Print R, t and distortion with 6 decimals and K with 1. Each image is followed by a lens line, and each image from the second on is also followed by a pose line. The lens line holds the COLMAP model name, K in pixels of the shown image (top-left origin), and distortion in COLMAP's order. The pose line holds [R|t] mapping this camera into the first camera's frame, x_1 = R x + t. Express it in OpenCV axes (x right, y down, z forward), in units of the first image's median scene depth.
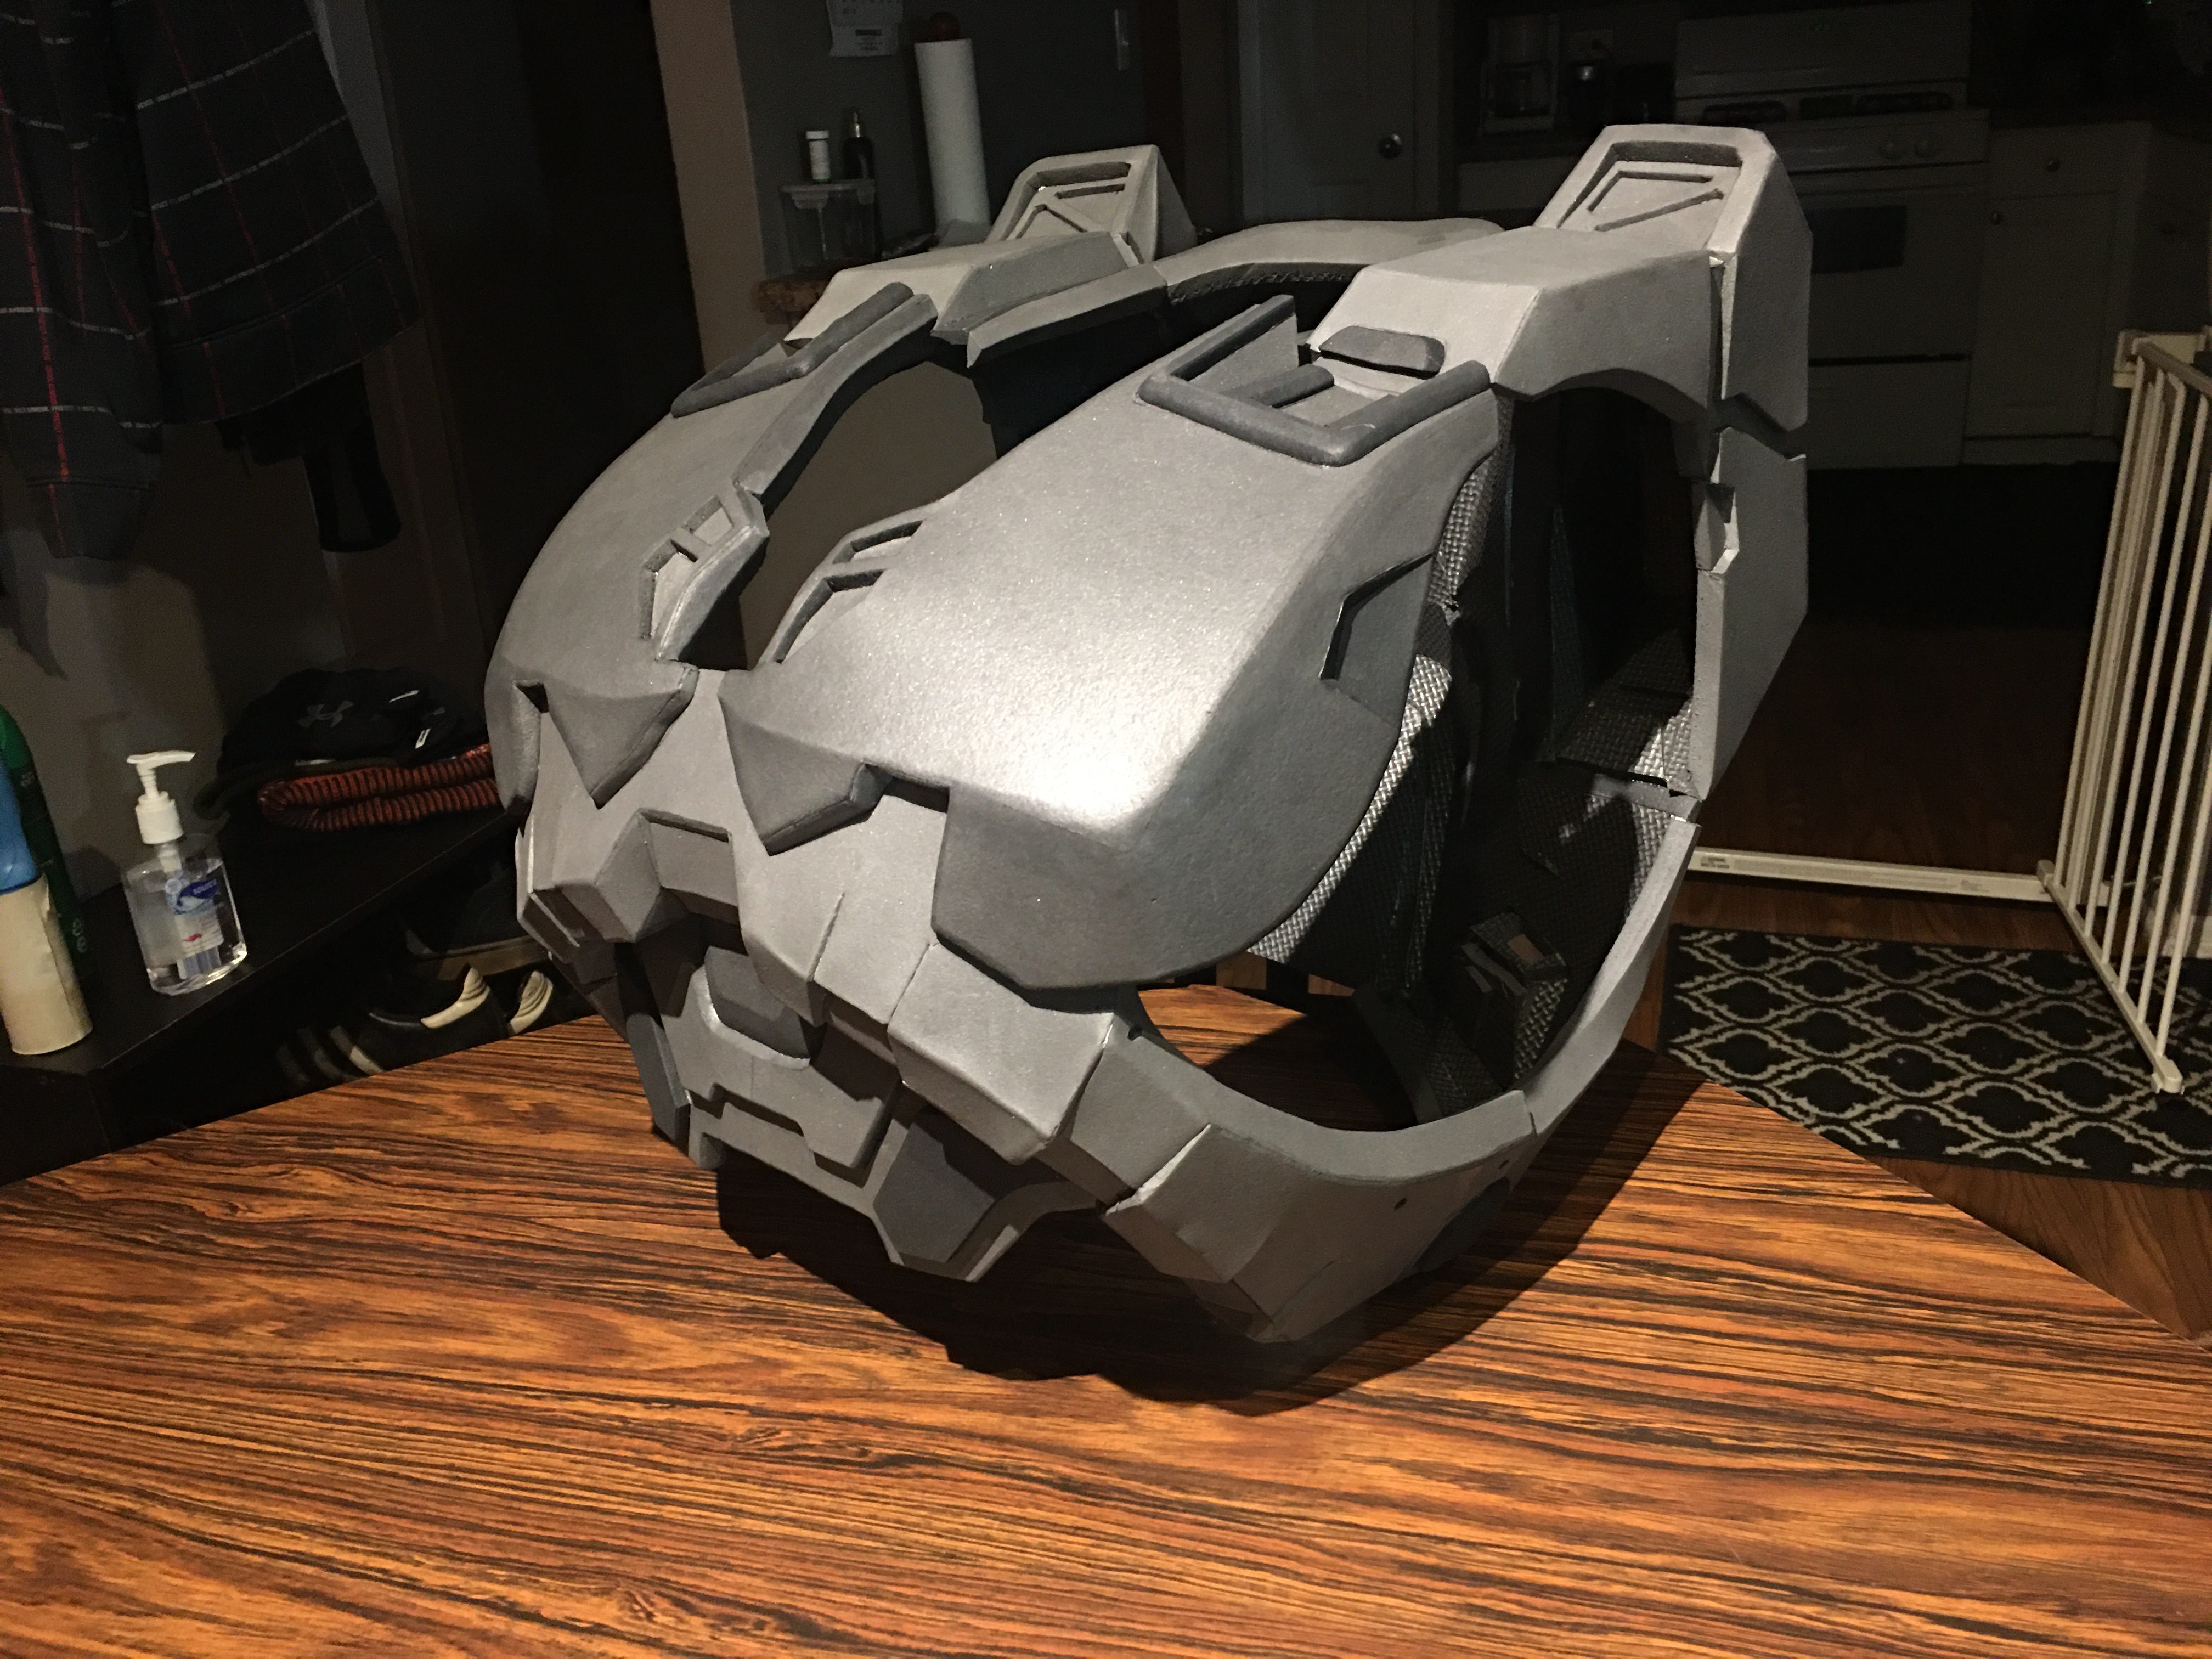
lens RADIAL K [[1882.6, 0, 1104.9], [0, 1882.6, 813.4], [0, 0, 1]] dist [0.093475, -0.144915]
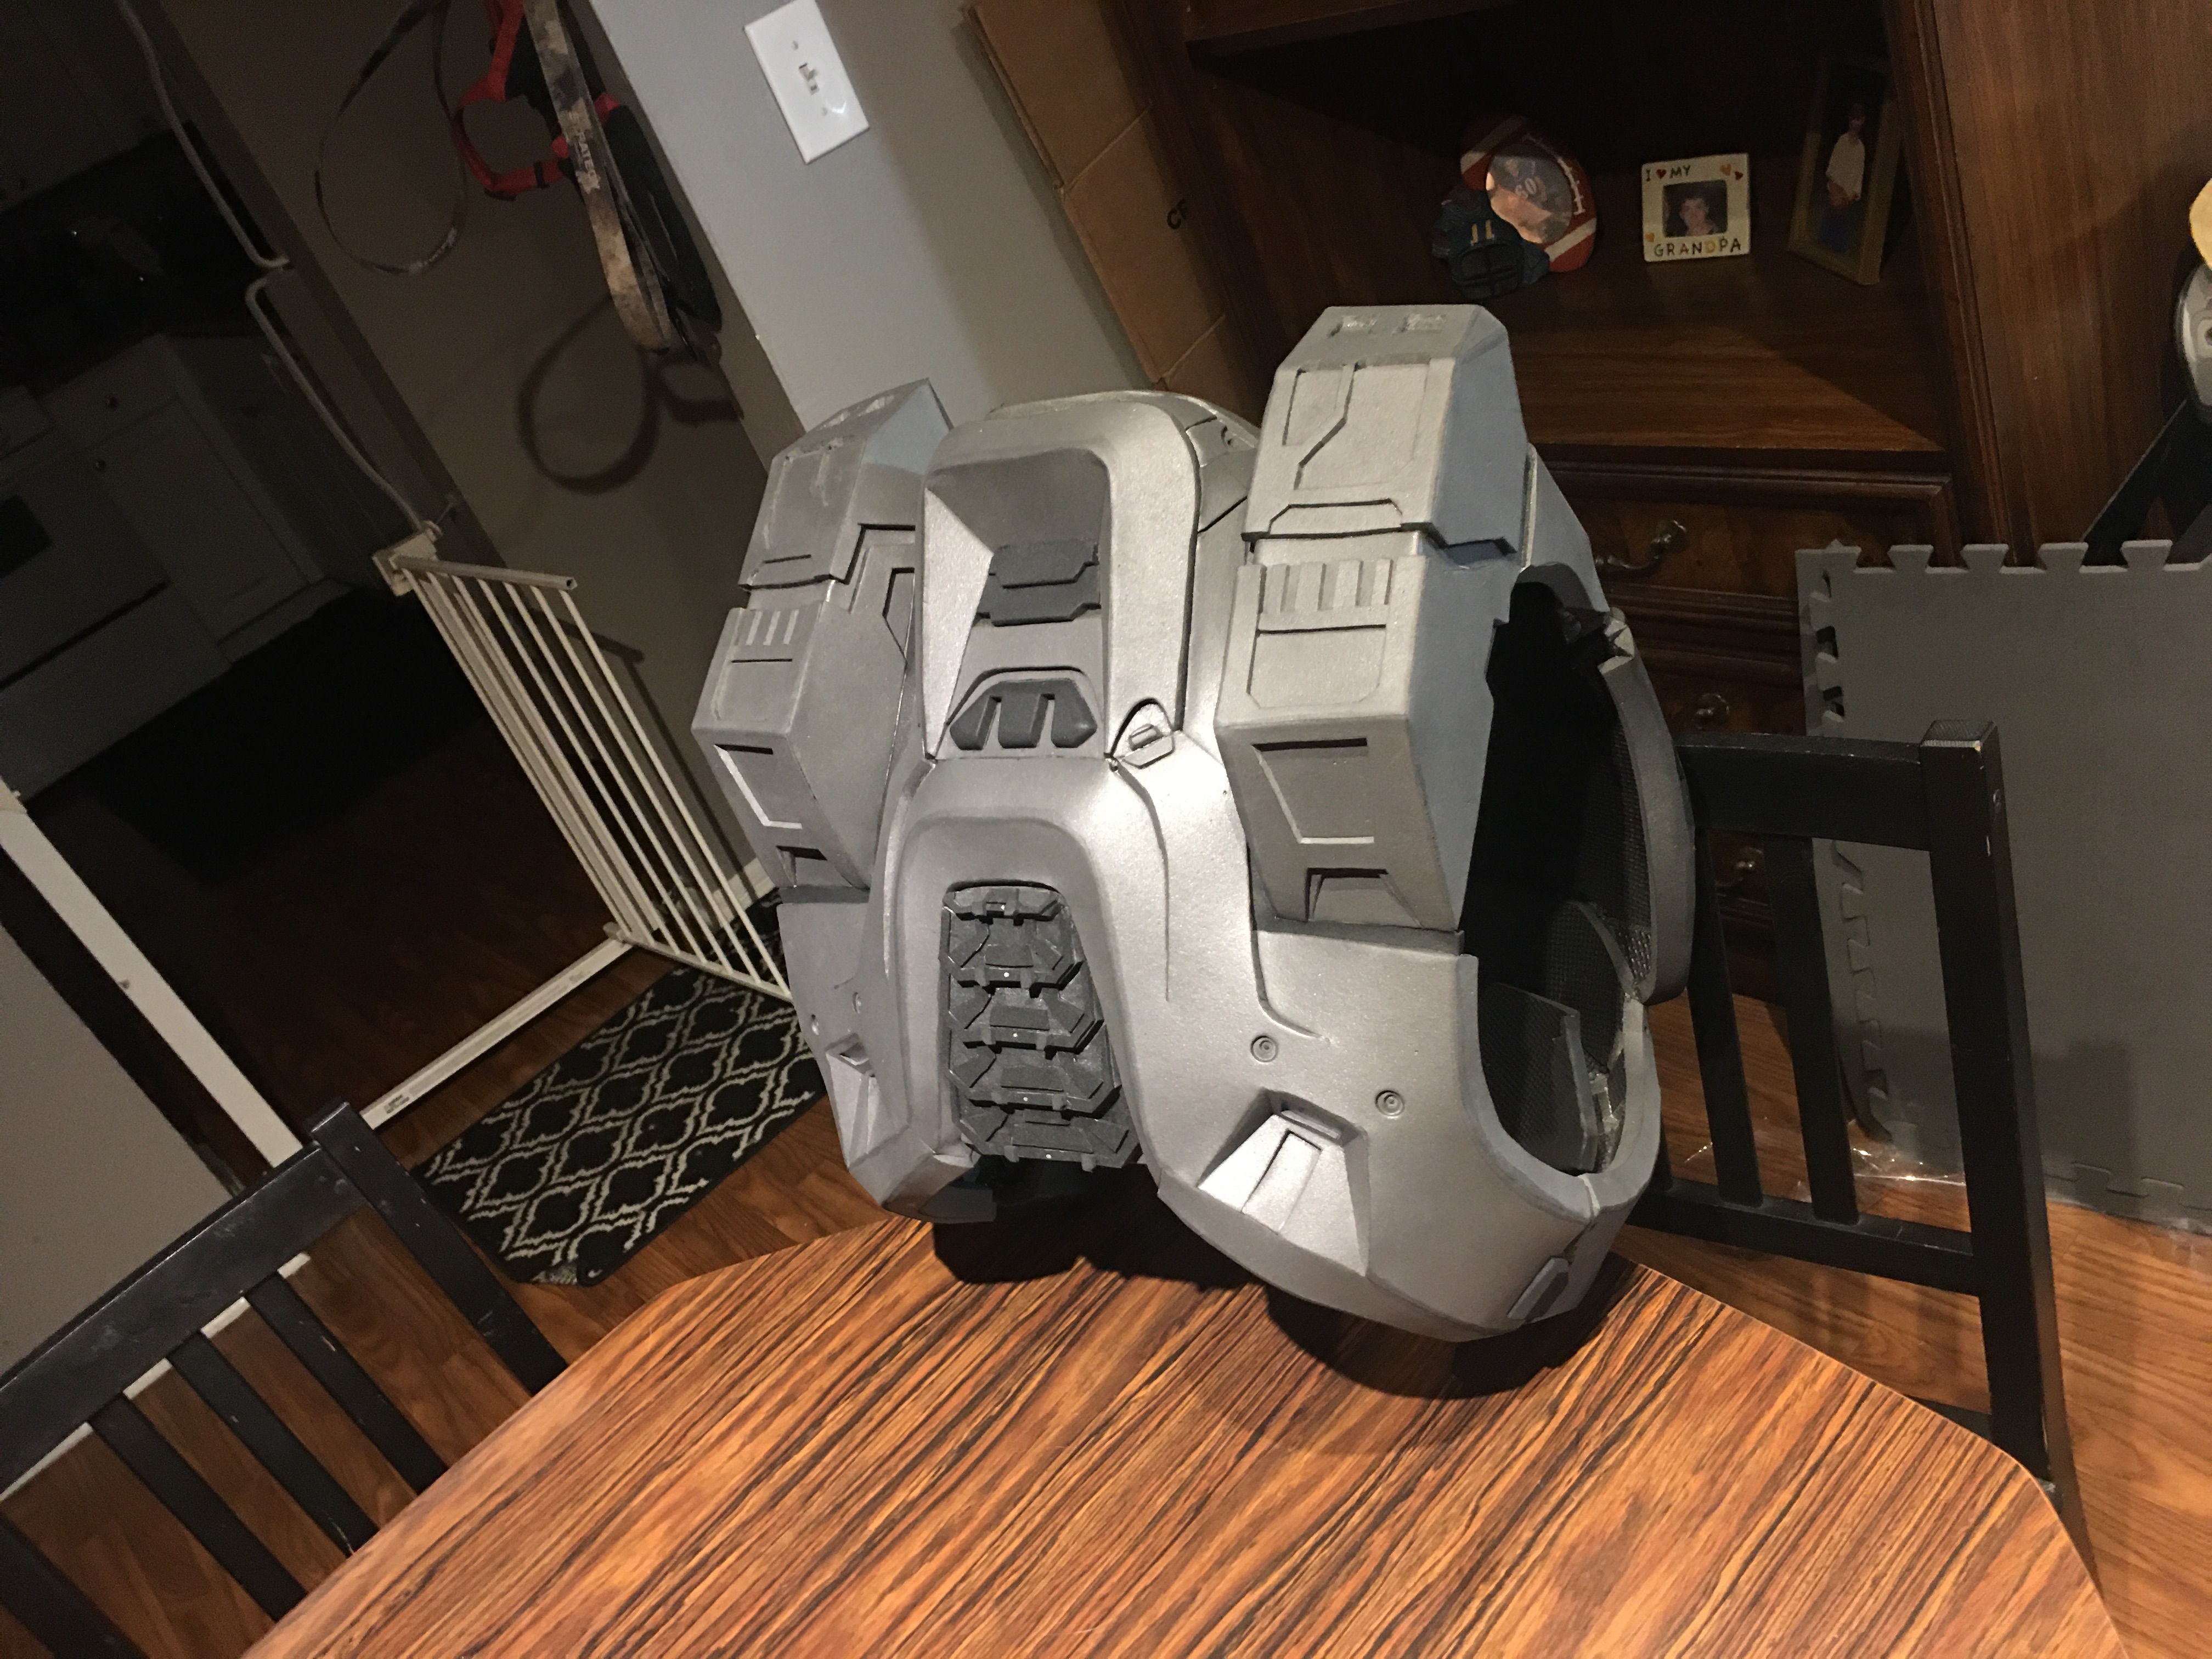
lens RADIAL K [[1882.6, 0, 1108.1], [0, 1882.6, 828.7], [0, 0, 1]] dist [0.093475, -0.144915]
pose [[0.500330, -0.568729, 0.652853, -0.329353], [0.600505, 0.771129, 0.211551, -0.277333], [-0.623749, 0.286197, 0.727344, -0.312251]]
